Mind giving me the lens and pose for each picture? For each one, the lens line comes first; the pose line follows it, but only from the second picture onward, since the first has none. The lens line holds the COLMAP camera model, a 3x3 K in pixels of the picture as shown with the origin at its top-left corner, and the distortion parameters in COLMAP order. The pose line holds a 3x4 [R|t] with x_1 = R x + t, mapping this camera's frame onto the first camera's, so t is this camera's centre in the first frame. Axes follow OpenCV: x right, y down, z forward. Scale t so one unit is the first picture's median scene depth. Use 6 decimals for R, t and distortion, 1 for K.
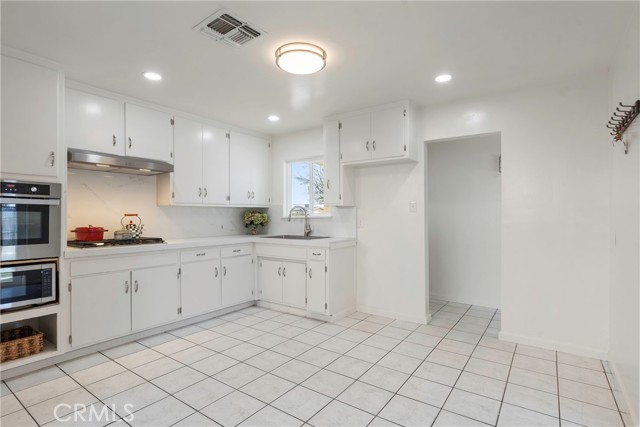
lens RADIAL K [[322.5, 0, 324.6], [0, 322.5, 214.5], [0, 0, 1]] dist [-0.012323, 0.004944]
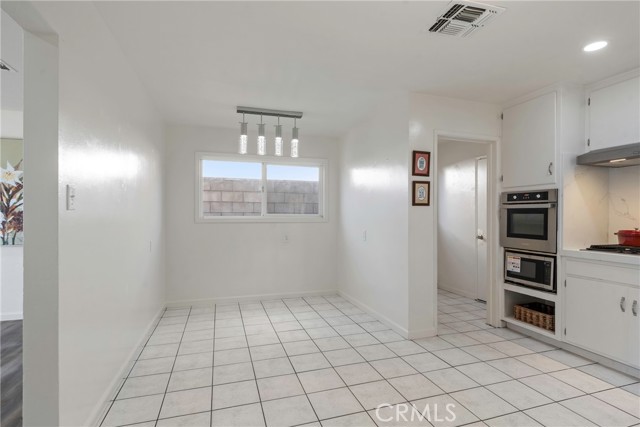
lens RADIAL K [[322.5, 0, 324.1], [0, 322.5, 215.0], [0, 0, 1]] dist [-0.012323, 0.004944]
pose [[-0.597899, -0.005954, -0.801550, 0.372886], [-0.003986, 0.999982, -0.004454, 0.003162], [0.801562, 0.000532, -0.597912, 0.659115]]
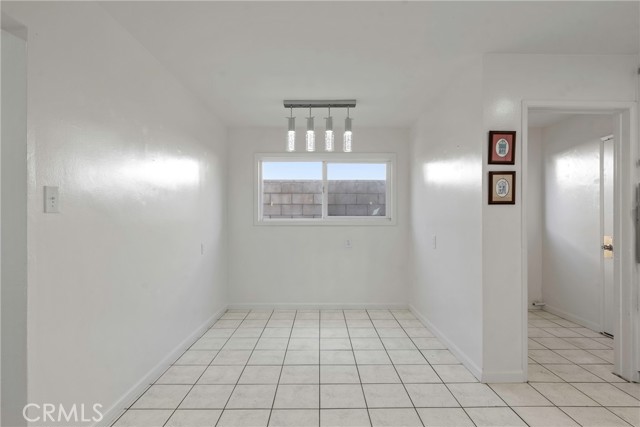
lens RADIAL K [[322.5, 0, 321.7], [0, 322.5, 217.7], [0, 0, 1]] dist [-0.012323, 0.004944]
pose [[-0.813998, -0.003617, -0.580856, 0.200789], [-0.002640, 0.999993, -0.002528, 0.002380], [0.580861, -0.000524, -0.814002, 0.663666]]
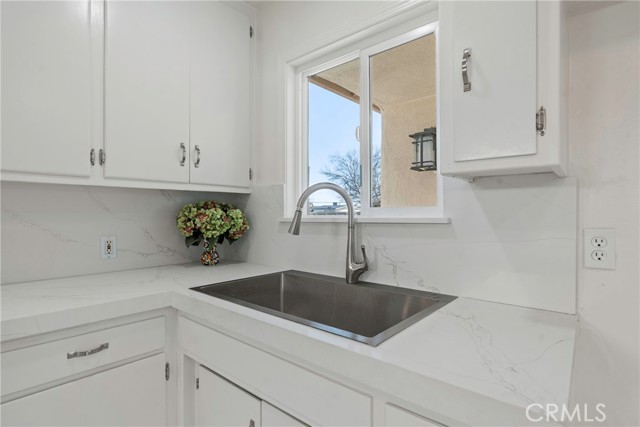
lens RADIAL K [[322.5, 0, 322.5], [0, 322.5, 213.3], [0, 0, 1]] dist [-0.012323, 0.004944]
pose [[0.995812, 0.004362, -0.091321, -0.063465], [-0.004435, 0.999990, -0.000597, 0.001907], [0.091317, 0.001000, 0.995821, 0.775206]]
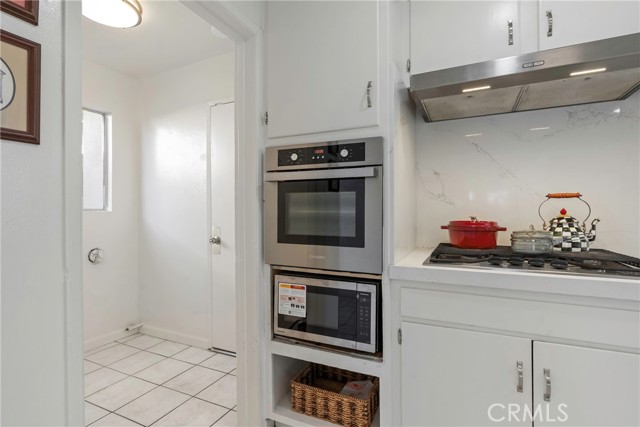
lens RADIAL K [[307.6, 0, 324.5], [0, 307.6, 210.9], [0, 0, 1]] dist [-0.006557, -0.000259]
pose [[0.178394, -0.005462, -0.983944, -0.219553], [0.006156, 0.999971, -0.004435, 0.018351], [0.983940, -0.005266, 0.178423, 0.526850]]
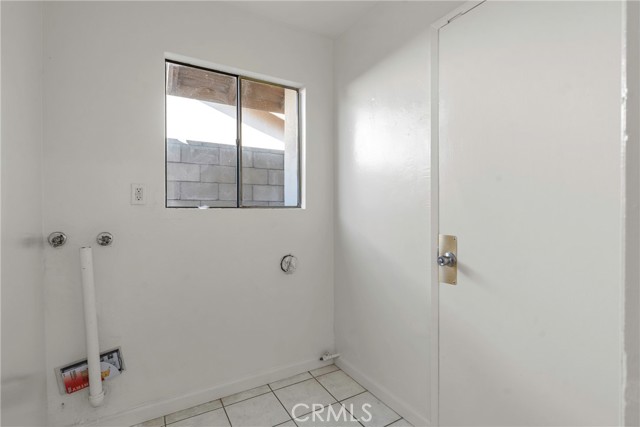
lens RADIAL K [[307.6, 0, 318.0], [0, 307.6, 214.7], [0, 0, 1]] dist [-0.006557, -0.000259]
pose [[-0.421011, 0.011513, -0.906983, -0.493744], [0.004275, 0.999934, 0.010708, 0.017471], [0.907046, 0.000631, -0.421032, 0.431902]]
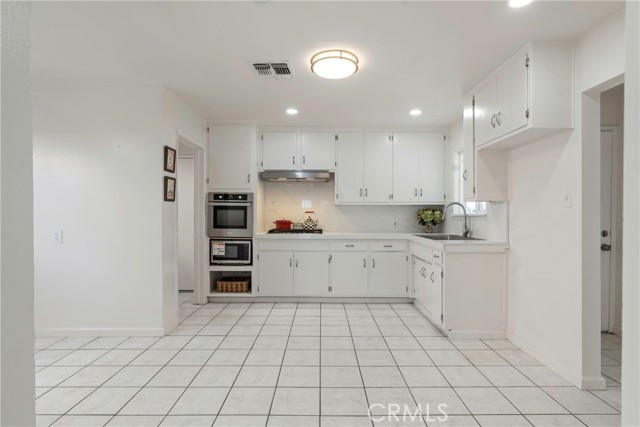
lens RADIAL K [[322.5, 0, 322.4], [0, 322.5, 215.0], [0, 0, 1]] dist [-0.012323, 0.004944]
pose [[0.578338, 0.005524, -0.815778, 0.474465], [-0.001943, 0.999984, 0.005393, 0.004714], [0.815795, -0.001534, 0.578339, 0.215811]]
